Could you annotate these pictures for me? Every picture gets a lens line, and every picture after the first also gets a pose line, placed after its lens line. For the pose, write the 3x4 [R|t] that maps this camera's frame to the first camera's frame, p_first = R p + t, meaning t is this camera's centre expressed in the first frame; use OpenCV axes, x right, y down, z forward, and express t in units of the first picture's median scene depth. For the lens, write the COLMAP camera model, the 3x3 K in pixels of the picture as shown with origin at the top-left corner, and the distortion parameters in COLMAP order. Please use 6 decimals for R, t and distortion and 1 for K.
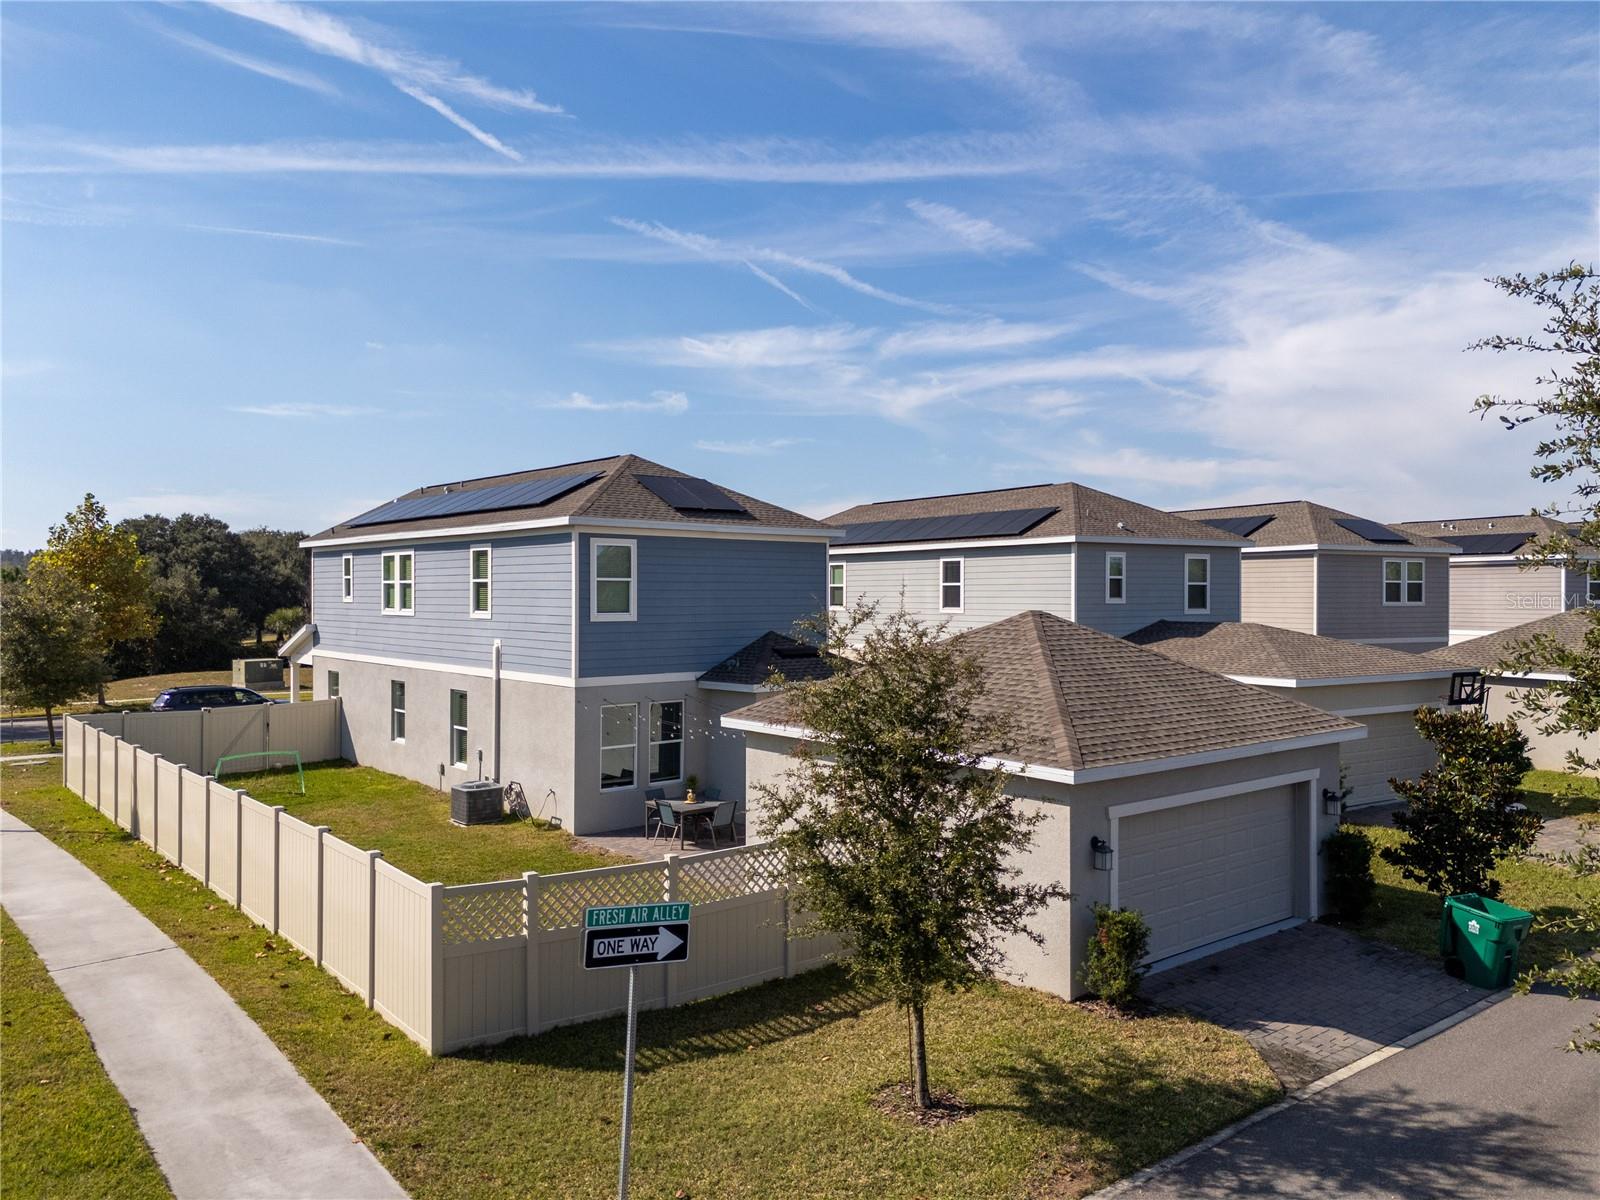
lens RADIAL K [[1172.5, 0, 800.0], [0, 1172.5, 600.0], [0, 0, 1]] dist [0.073219, -0.064535]
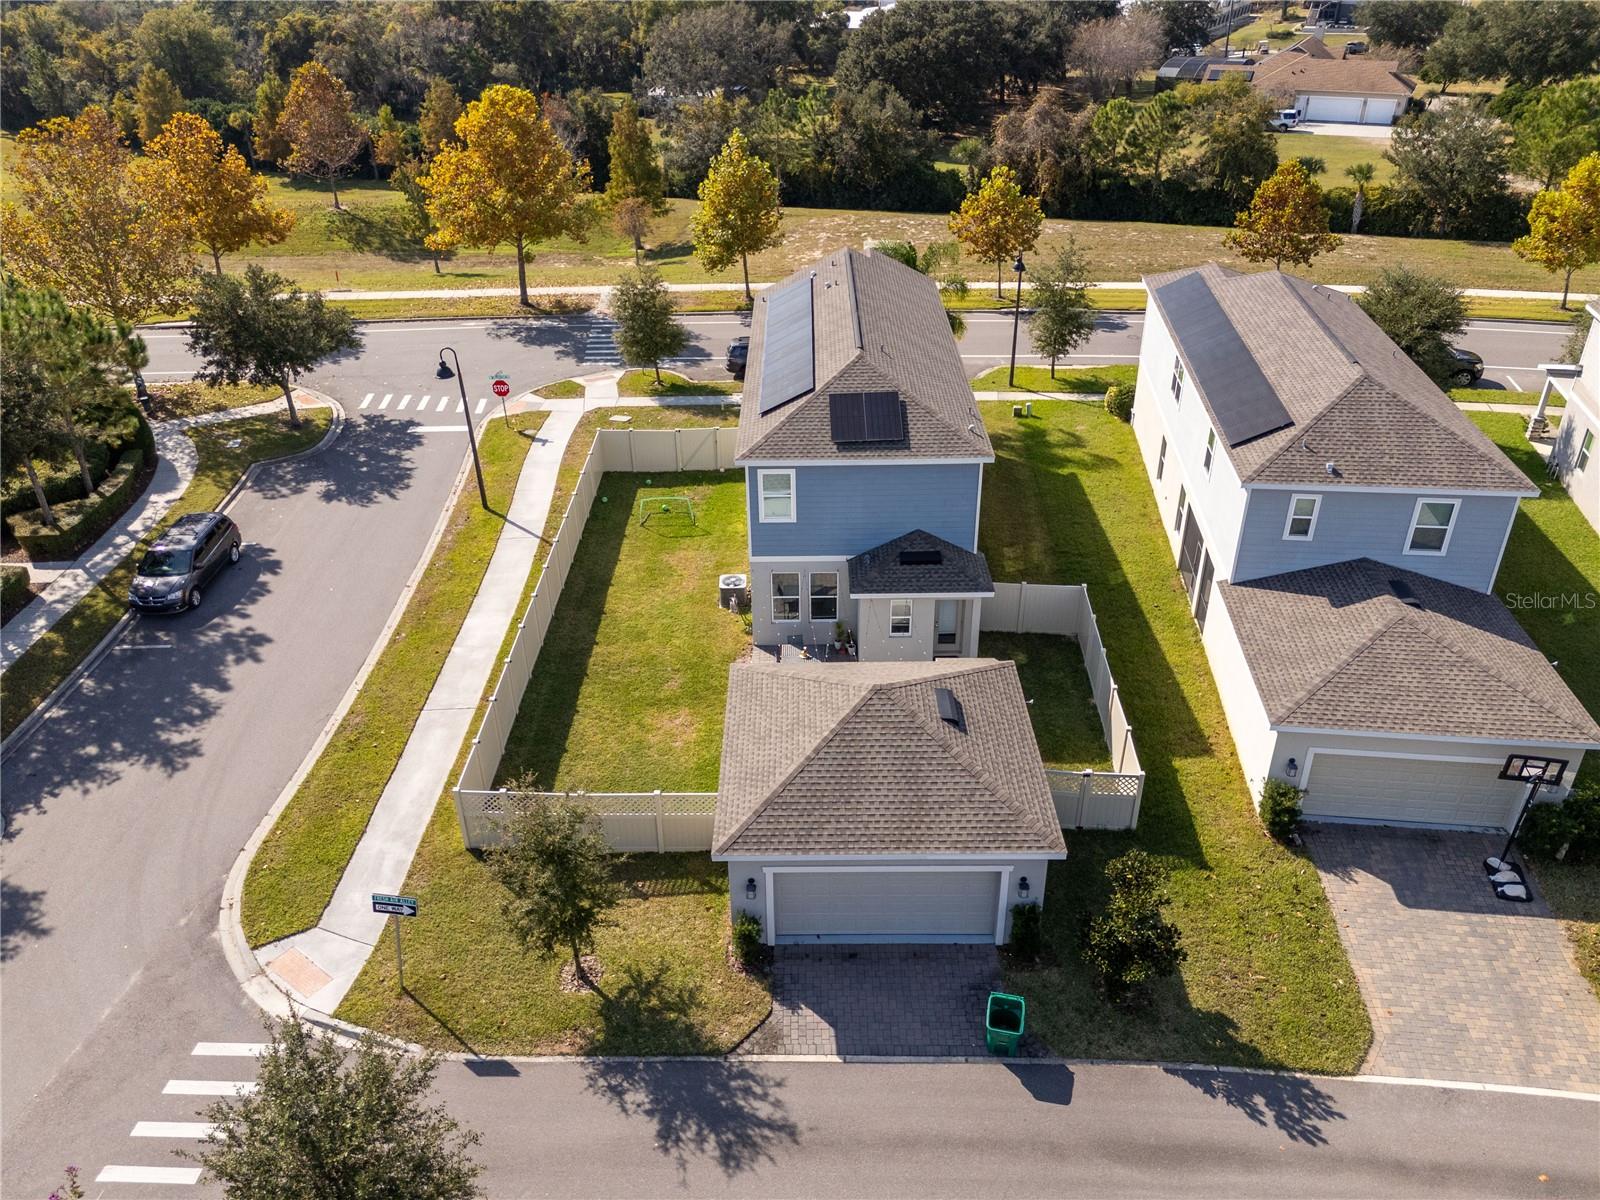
lens RADIAL K [[1181.1, 0, 800.0], [0, 1181.1, 600.0], [0, 0, 1]] dist [0.060442, -0.050674]
pose [[0.767867, 0.307583, -0.561936, 1.367456], [0.013120, 0.869456, 0.493836, -1.194066], [0.640475, -0.386574, 0.663591, 0.070902]]
